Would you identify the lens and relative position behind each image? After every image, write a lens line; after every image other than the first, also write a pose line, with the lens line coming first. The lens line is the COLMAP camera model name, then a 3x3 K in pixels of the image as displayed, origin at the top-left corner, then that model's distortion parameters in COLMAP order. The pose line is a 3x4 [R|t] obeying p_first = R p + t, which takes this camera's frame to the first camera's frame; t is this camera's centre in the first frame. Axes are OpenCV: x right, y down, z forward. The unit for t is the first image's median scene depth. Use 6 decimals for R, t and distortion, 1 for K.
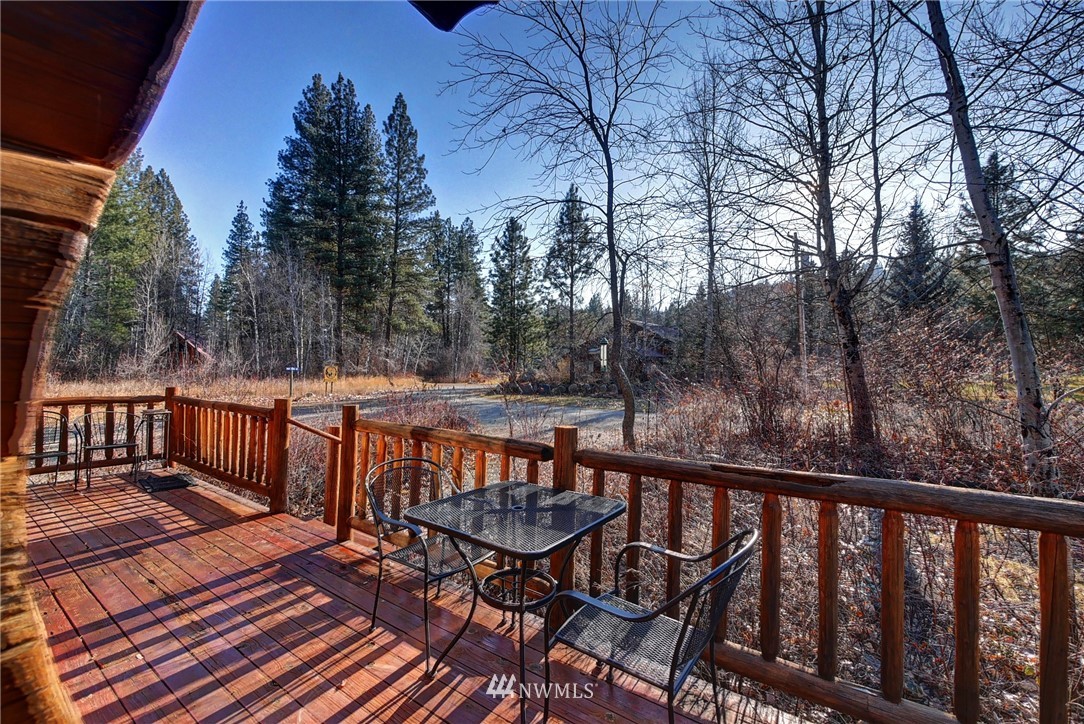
lens RADIAL K [[434.9, 0, 536.6], [0, 434.9, 356.2], [0, 0, 1]] dist [-0.016453, 0.000030]
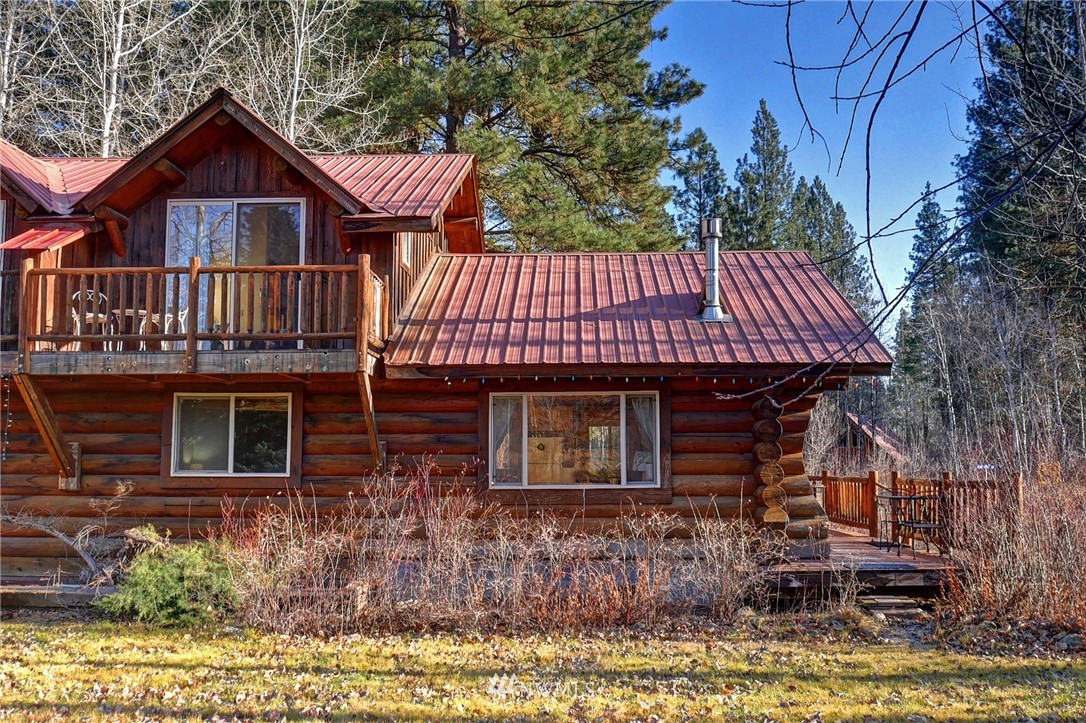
lens RADIAL K [[1051.6, 0, 541.3], [0, 1051.6, 362.2], [0, 0, 1]] dist [0.044930, 0.000000]
pose [[0.545858, -0.098149, -0.832109, 2.073108], [0.031680, 0.994823, -0.096560, 0.025931], [0.837279, 0.026347, 0.546141, -2.236798]]
